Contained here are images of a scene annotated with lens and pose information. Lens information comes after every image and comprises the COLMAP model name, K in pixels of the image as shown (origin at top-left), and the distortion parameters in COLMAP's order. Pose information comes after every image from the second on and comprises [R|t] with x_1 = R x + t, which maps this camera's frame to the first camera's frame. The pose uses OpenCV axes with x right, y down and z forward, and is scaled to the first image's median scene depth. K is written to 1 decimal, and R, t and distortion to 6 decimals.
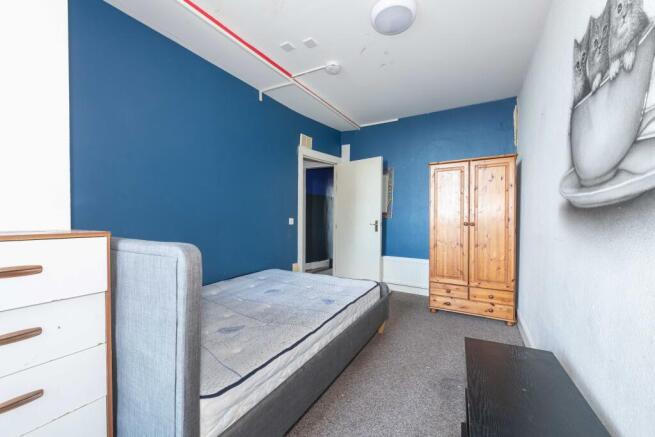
lens RADIAL K [[261.1, 0, 328.5], [0, 261.1, 217.9], [0, 0, 1]] dist [-0.000496, -0.000161]
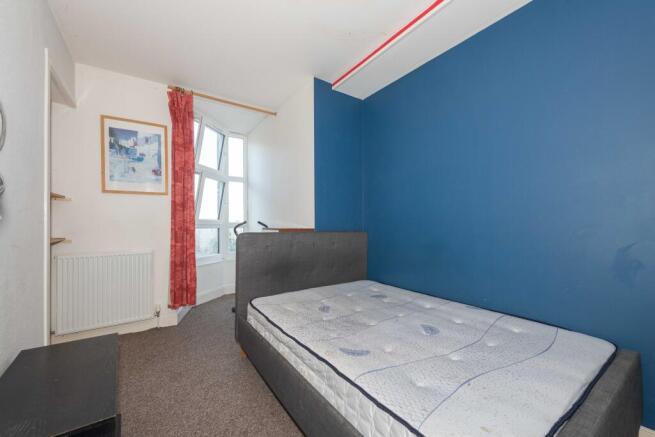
lens RADIAL K [[261.1, 0, 329.6], [0, 261.1, 220.4], [0, 0, 1]] dist [-0.000496, -0.000161]
pose [[-0.432006, -0.022089, -0.901600, 0.668541], [-0.010463, 0.999755, -0.019481, 0.012049], [0.901810, 0.001017, -0.432132, 1.338638]]
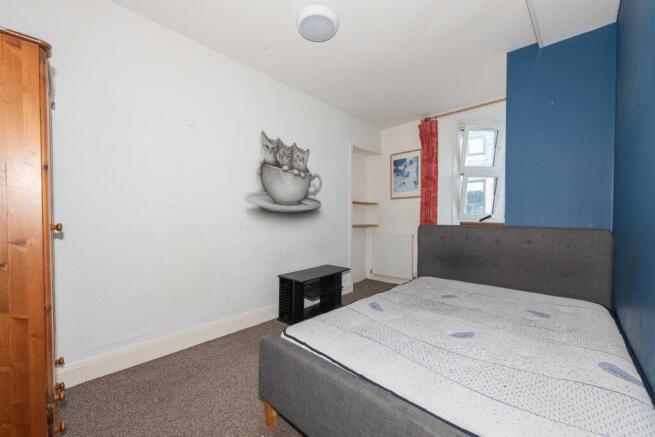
lens RADIAL K [[261.1, 0, 328.5], [0, 261.1, 224.8], [0, 0, 1]] dist [-0.000496, -0.000161]
pose [[-0.971017, -0.021637, 0.238028, -0.056889], [-0.013380, 0.999253, 0.036248, 0.002476], [-0.238635, 0.032013, -0.970582, 2.111860]]
